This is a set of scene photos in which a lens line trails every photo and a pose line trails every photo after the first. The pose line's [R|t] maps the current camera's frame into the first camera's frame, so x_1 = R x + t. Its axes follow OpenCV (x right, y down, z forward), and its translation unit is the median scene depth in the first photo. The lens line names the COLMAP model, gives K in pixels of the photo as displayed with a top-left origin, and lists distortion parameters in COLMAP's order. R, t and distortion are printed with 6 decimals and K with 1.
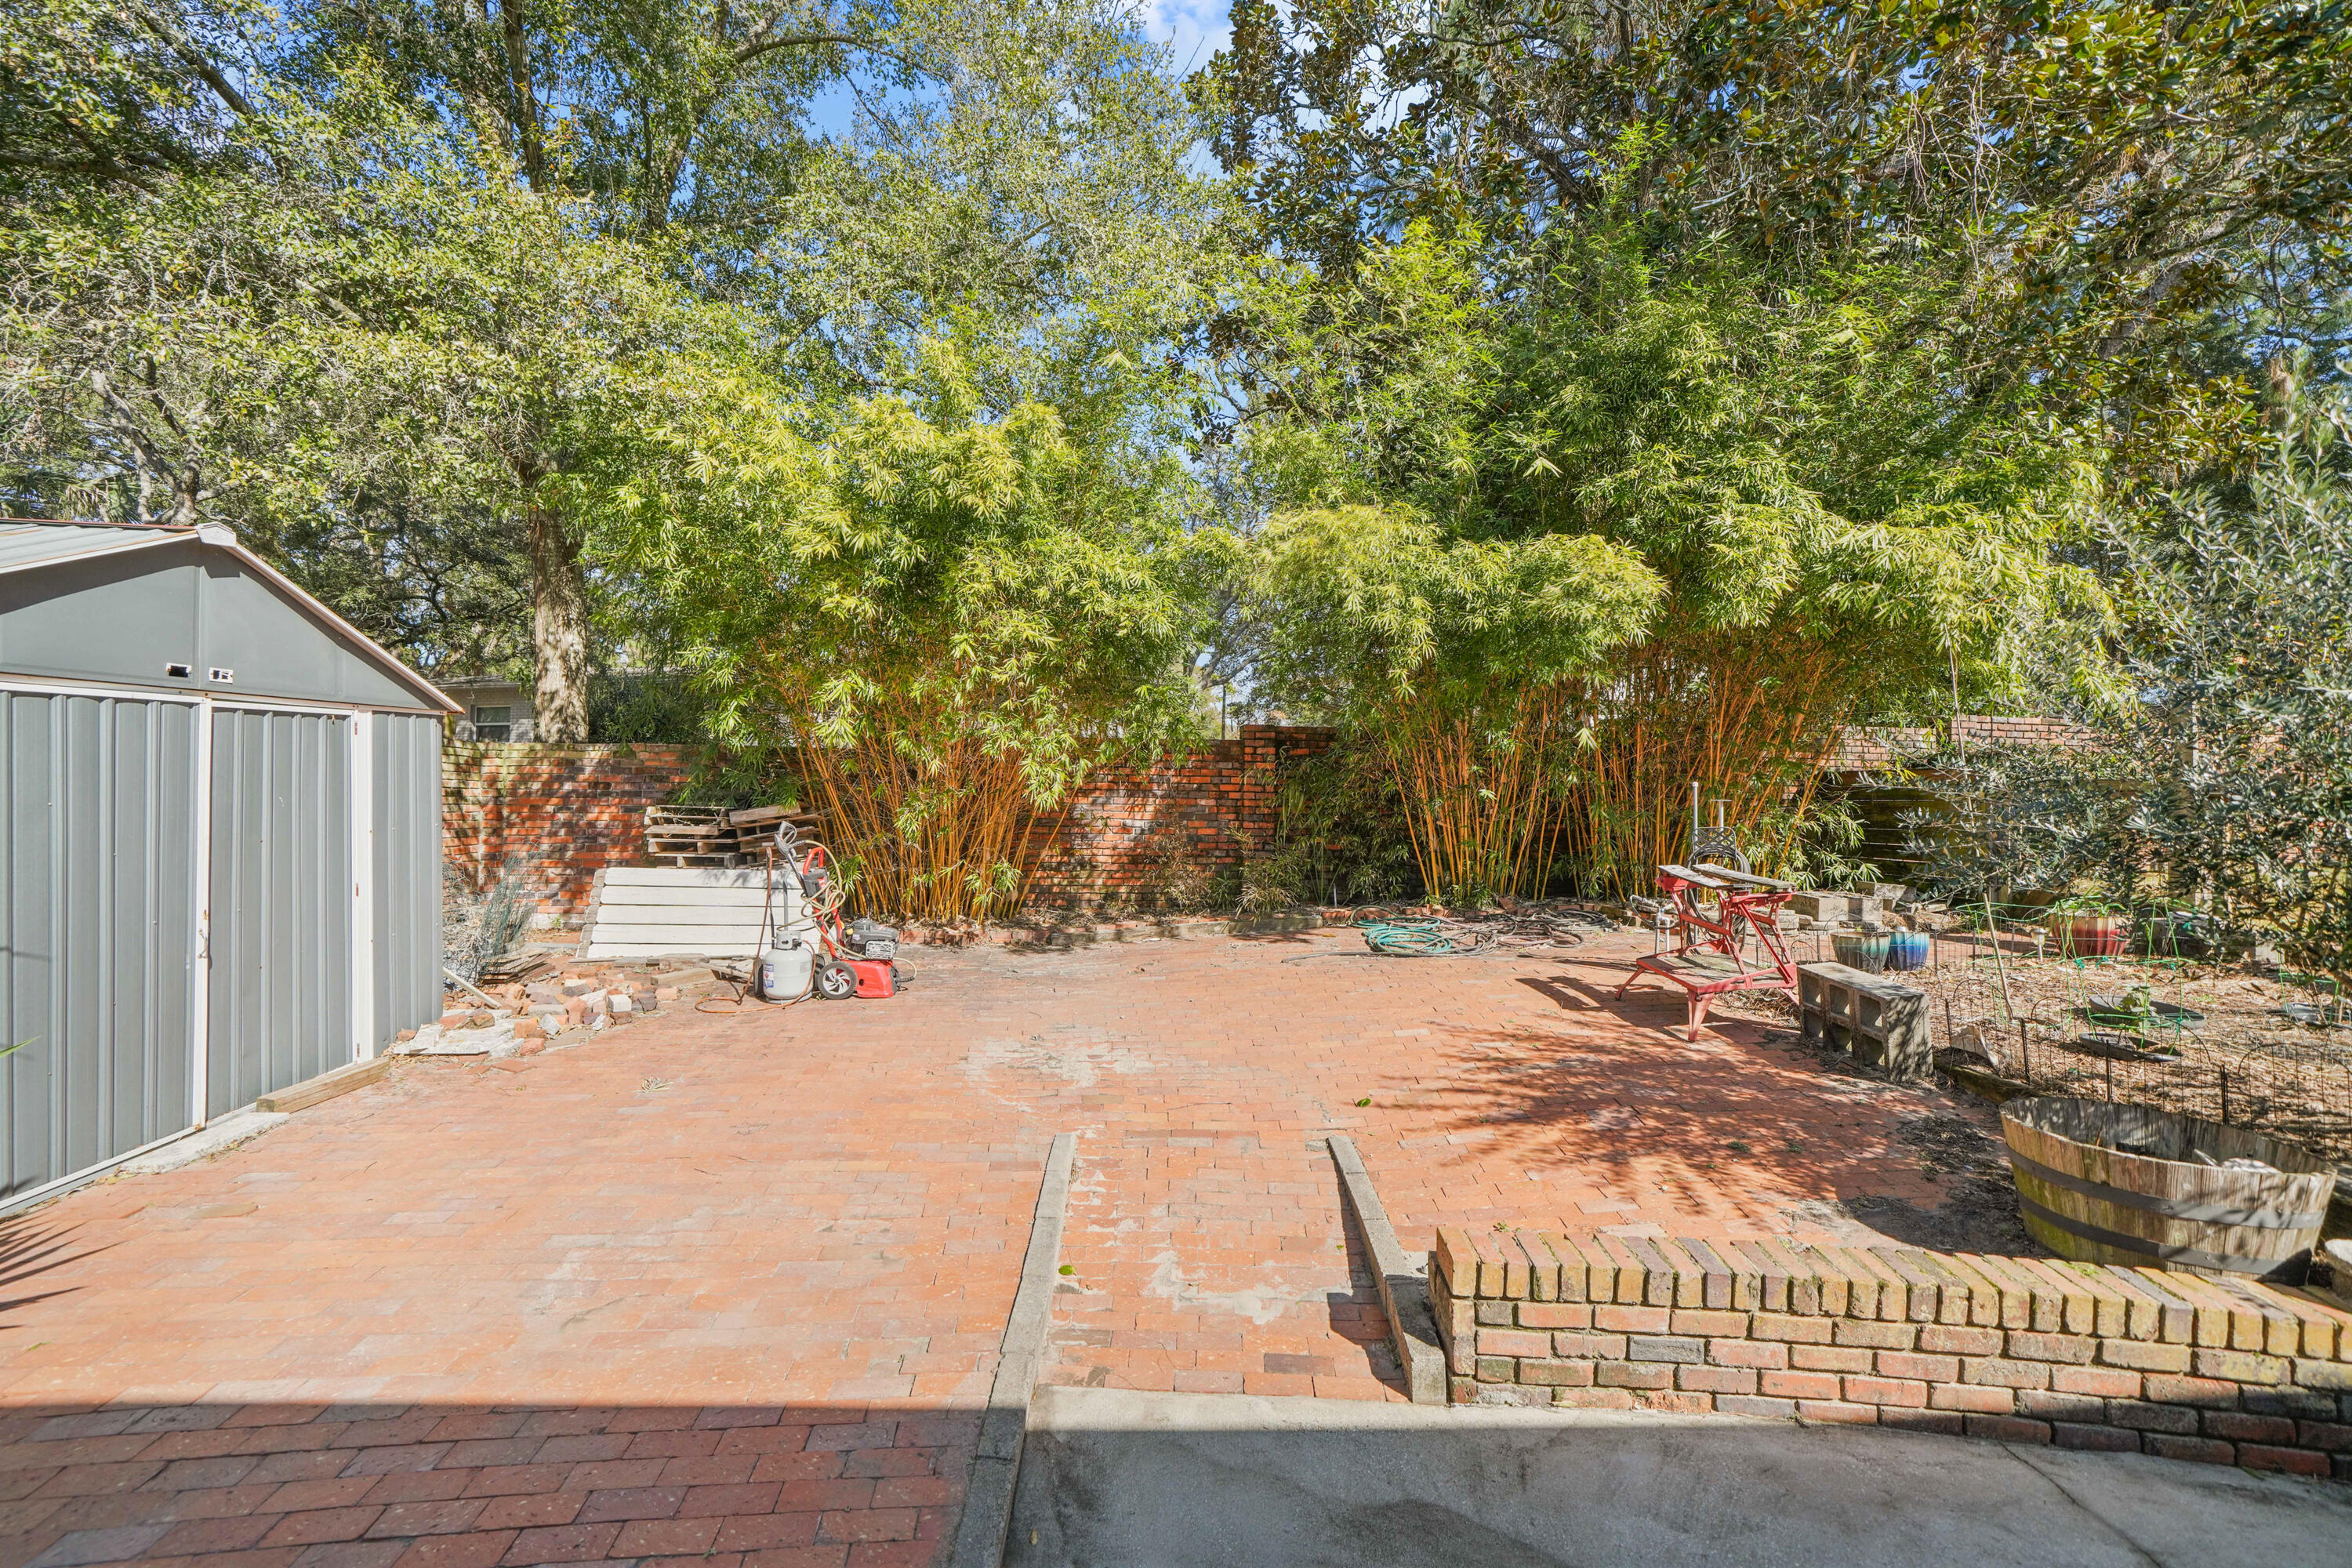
lens RADIAL K [[905.6, 0, 1169.8], [0, 905.6, 786.1], [0, 0, 1]] dist [-0.003544, -0.000113]
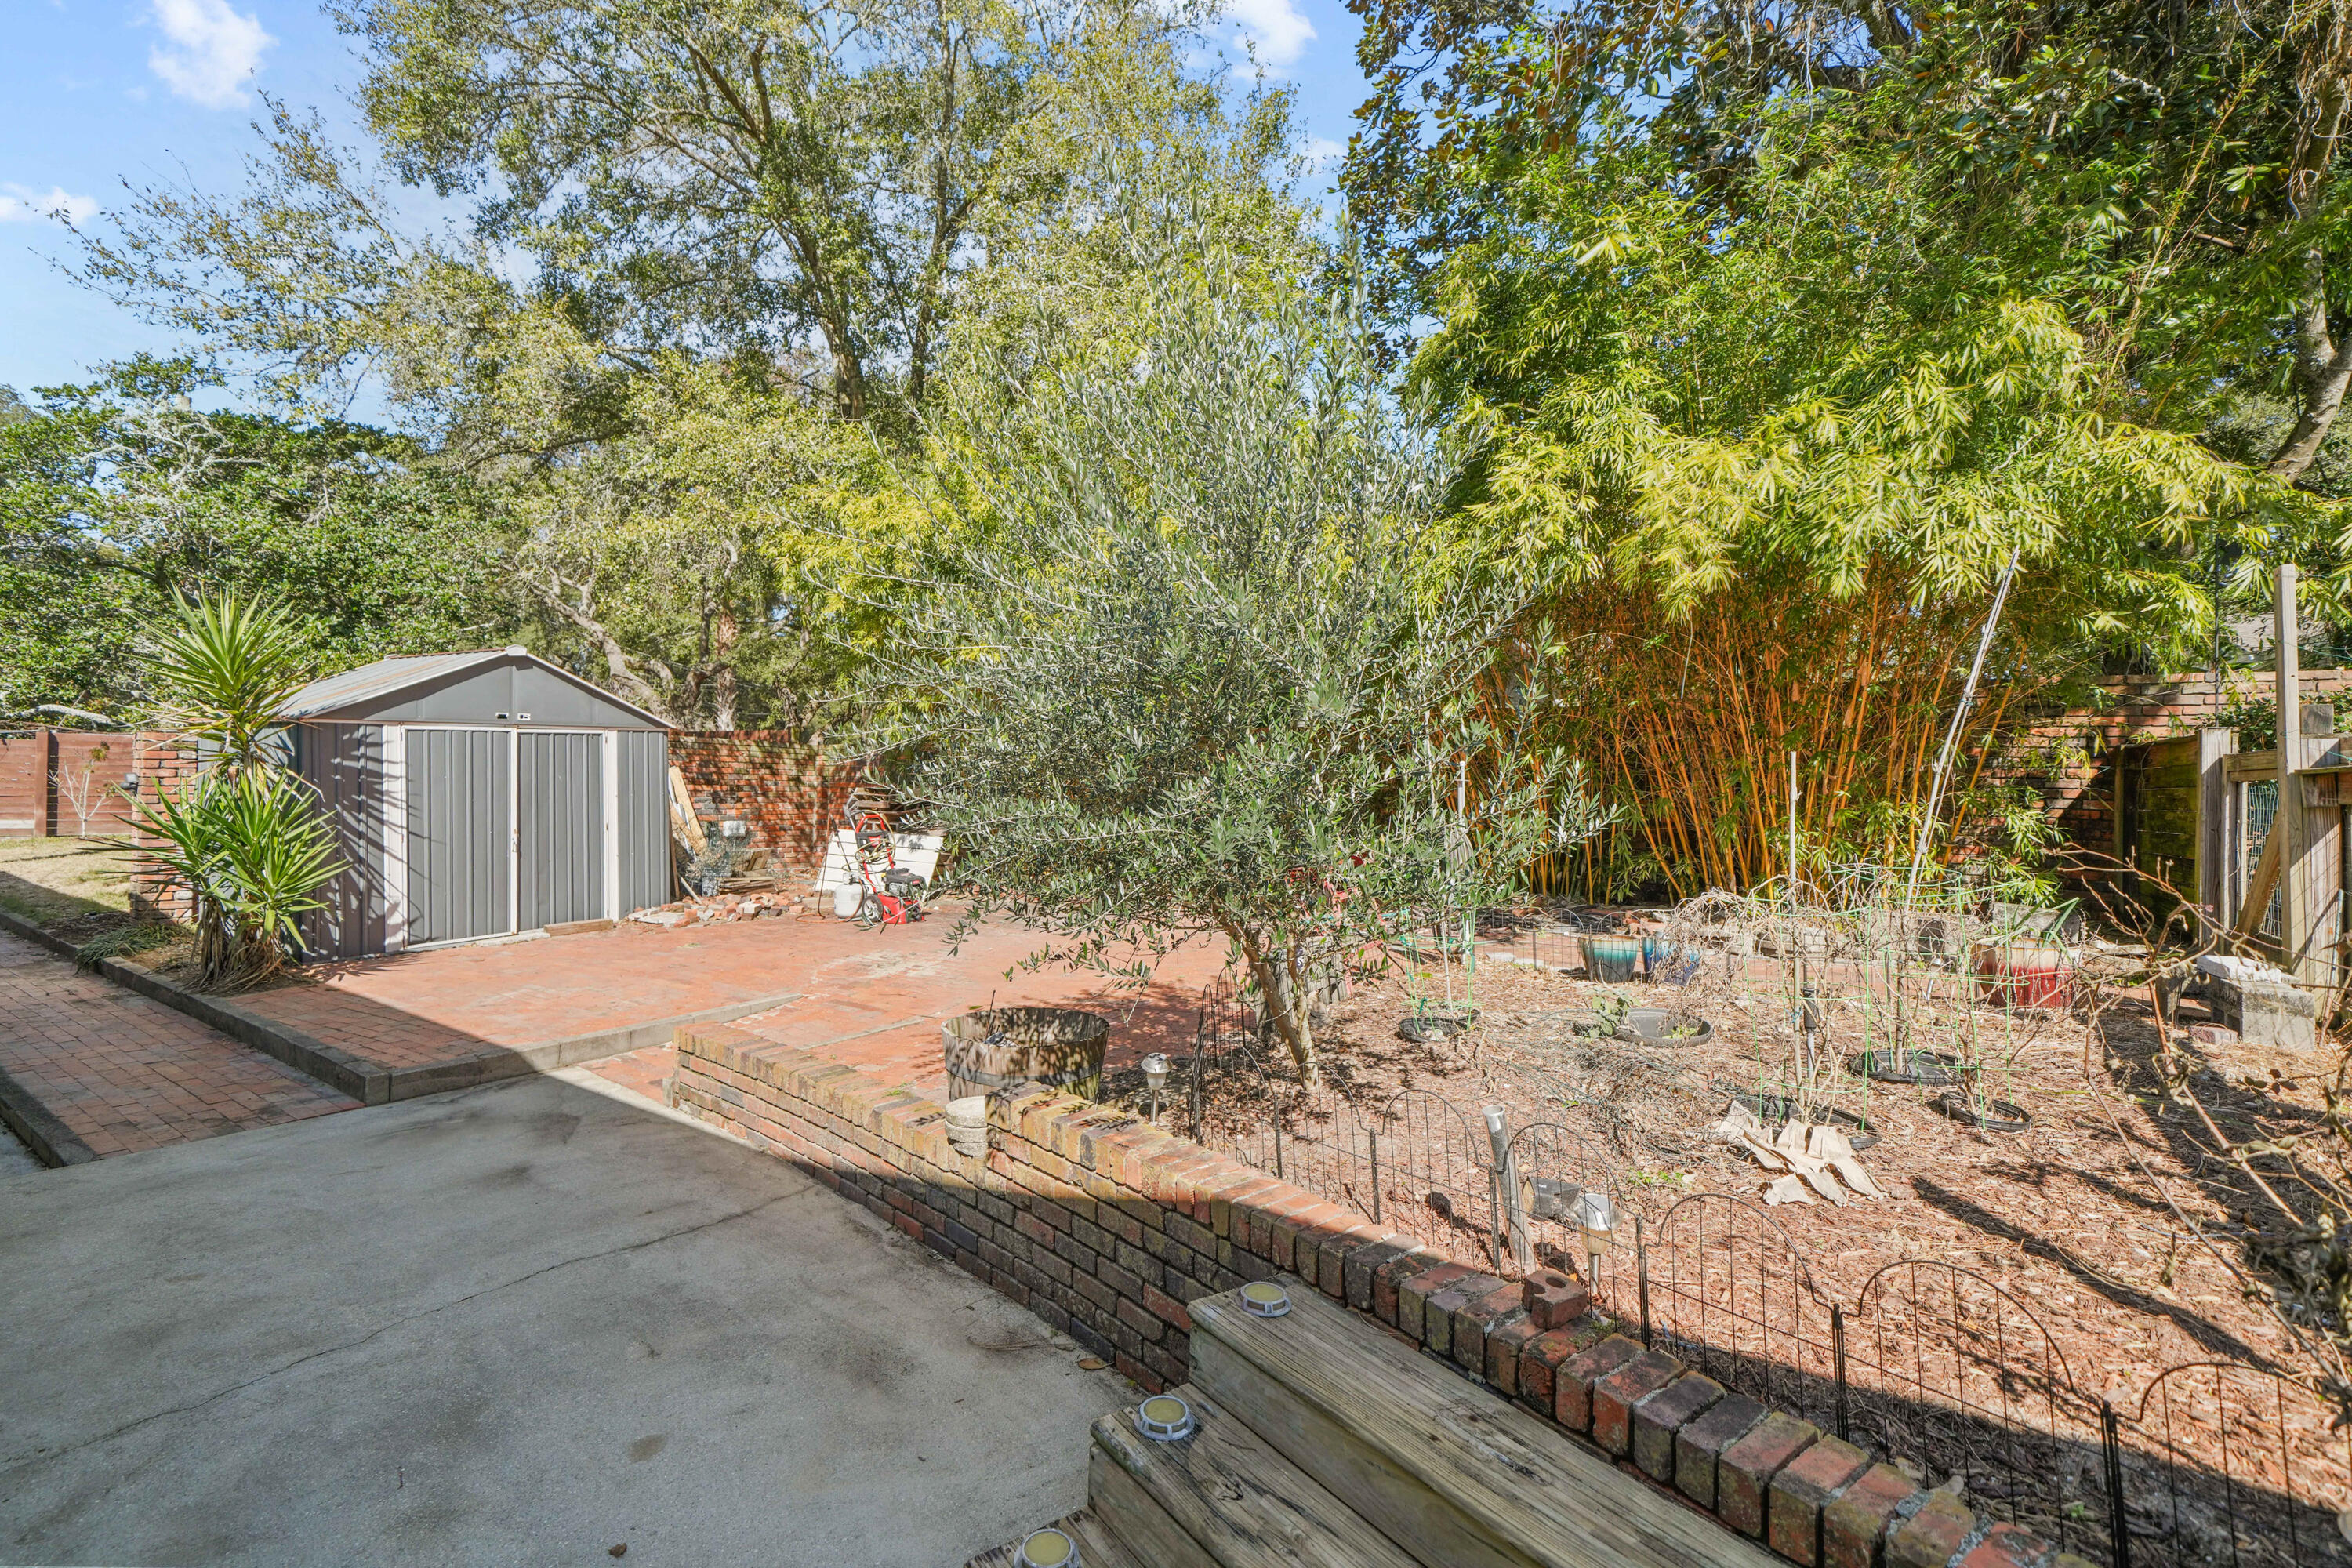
lens RADIAL K [[1024.3, 0, 1180.2], [0, 1024.3, 783.4], [0, 0, 1]] dist [-0.001382, -0.000324]
pose [[0.813041, -0.002317, -0.582202, 0.813988], [0.003945, 0.999991, 0.001529, 0.016475], [0.582193, -0.003540, 0.813043, -0.019562]]
